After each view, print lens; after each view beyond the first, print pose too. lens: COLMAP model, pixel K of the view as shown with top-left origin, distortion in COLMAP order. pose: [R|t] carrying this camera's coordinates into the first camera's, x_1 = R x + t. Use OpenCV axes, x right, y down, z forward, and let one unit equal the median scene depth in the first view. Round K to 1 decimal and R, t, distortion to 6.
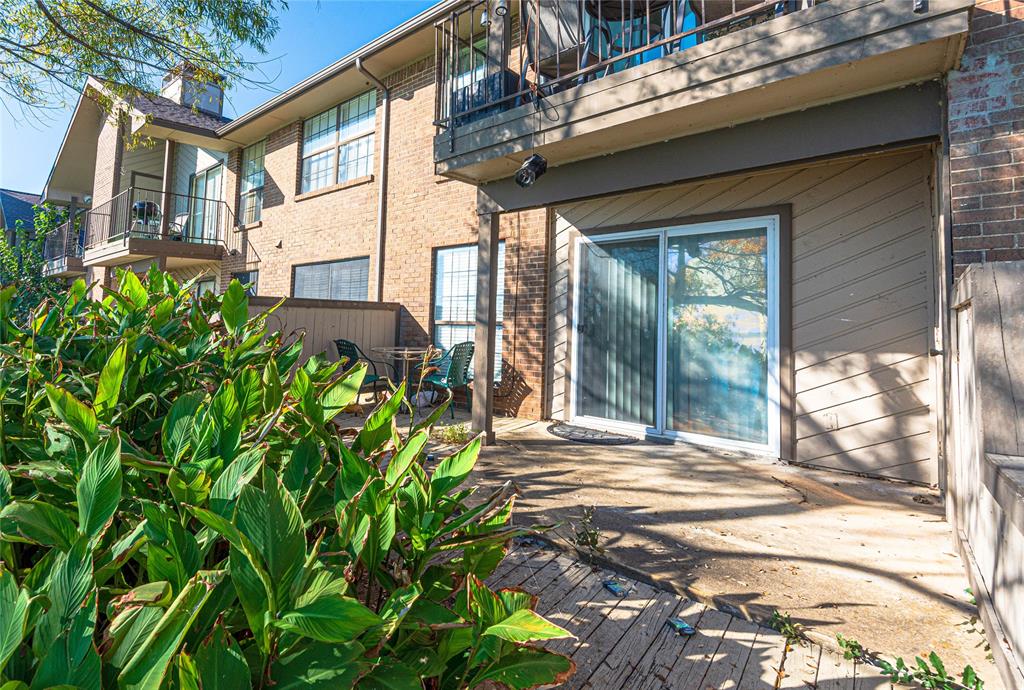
lens RADIAL K [[474.9, 0, 422.9], [0, 474.9, 341.0], [0, 0, 1]] dist [-0.041214, -0.004886]
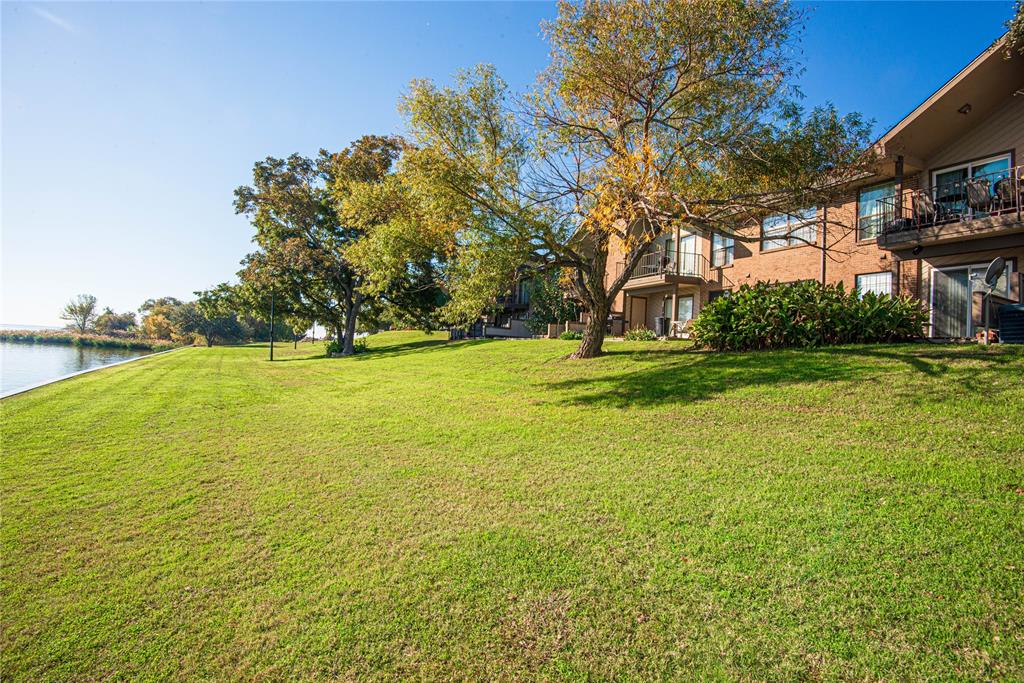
lens RADIAL K [[474.9, 0, 508.8], [0, 474.9, 346.2], [0, 0, 1]] dist [-0.041214, -0.004886]
pose [[0.914092, 0.023283, -0.404838, -0.597645], [-0.047554, 0.997617, -0.049997, 0.338316], [0.402709, 0.064954, 0.913021, -1.691118]]
